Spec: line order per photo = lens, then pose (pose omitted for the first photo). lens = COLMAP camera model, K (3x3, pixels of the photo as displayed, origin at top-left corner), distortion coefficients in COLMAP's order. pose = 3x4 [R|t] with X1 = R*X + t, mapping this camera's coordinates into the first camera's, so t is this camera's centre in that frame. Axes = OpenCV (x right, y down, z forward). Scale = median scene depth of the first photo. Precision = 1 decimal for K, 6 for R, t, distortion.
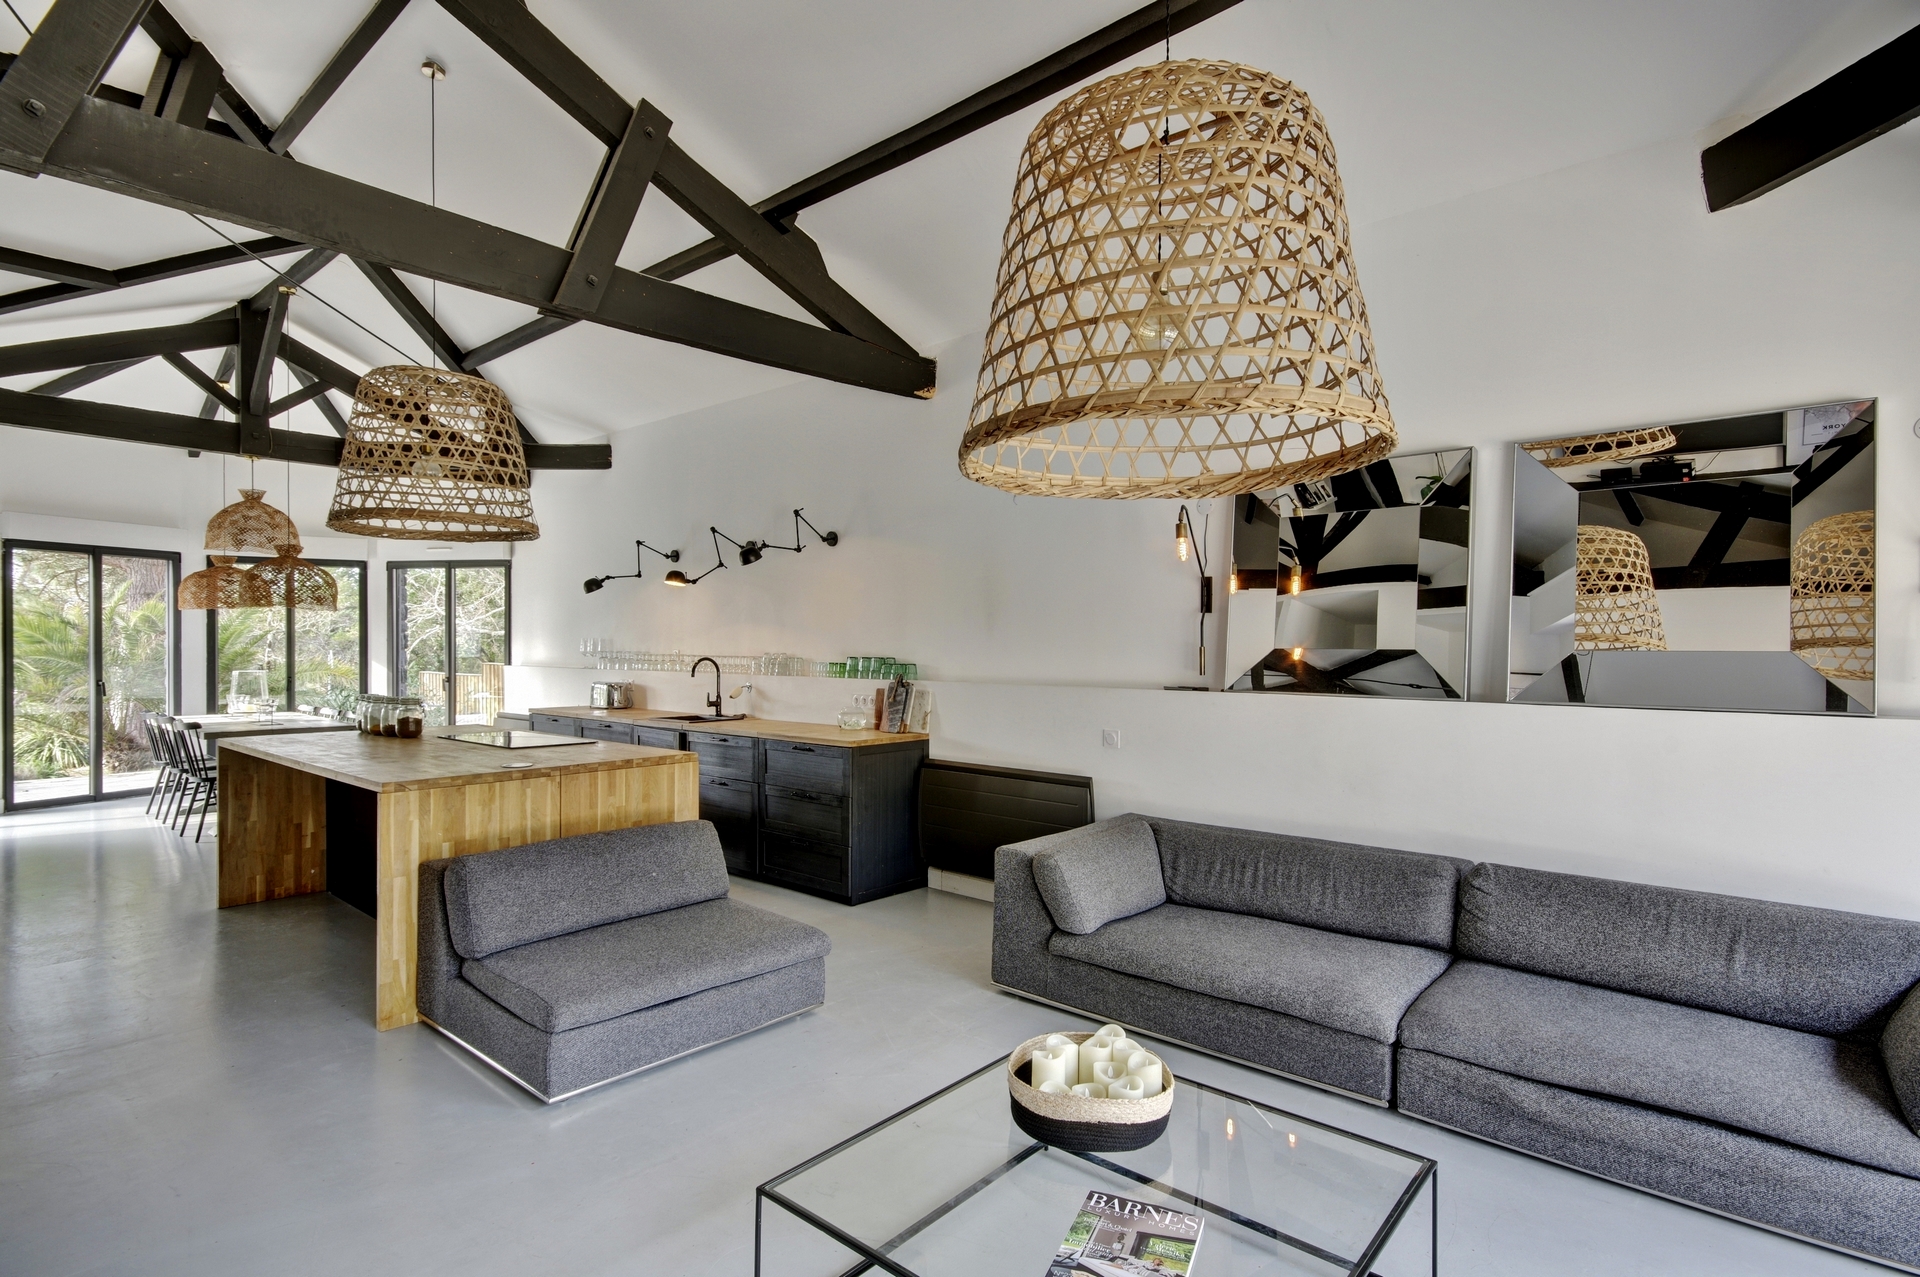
lens RADIAL K [[963.6, 0, 960.0], [0, 963.6, 638.5], [0, 0, 1]] dist [0.004486, 0.000099]
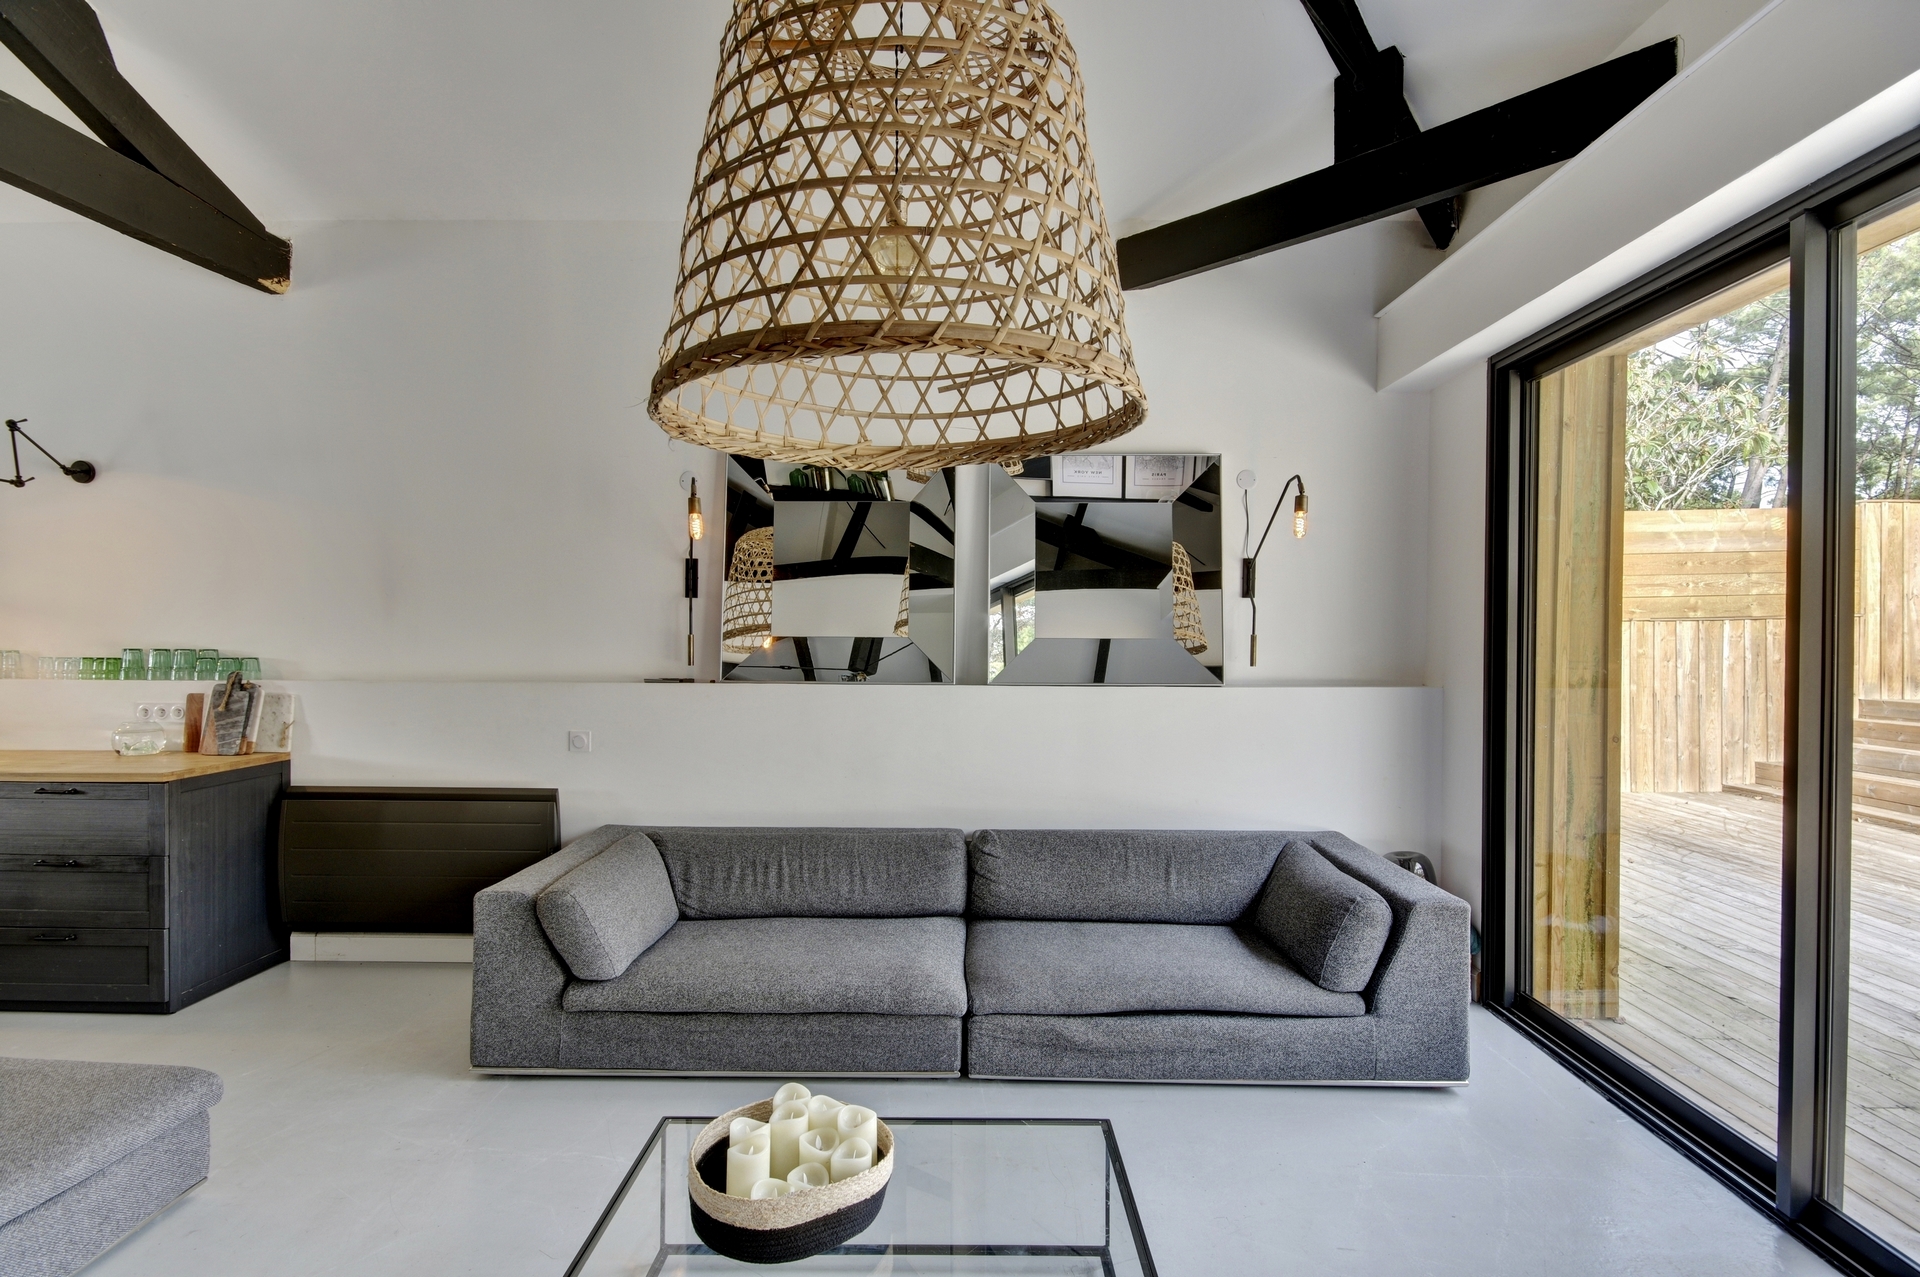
lens RADIAL K [[945.5, 0, 962.6], [0, 945.5, 643.2], [0, 0, 1]] dist [0.001076, 0.000015]
pose [[0.758422, -0.005689, 0.651739, -0.158904], [-0.006533, 0.999845, 0.016331, 0.000557], [-0.651731, -0.016644, 0.758267, 0.169167]]
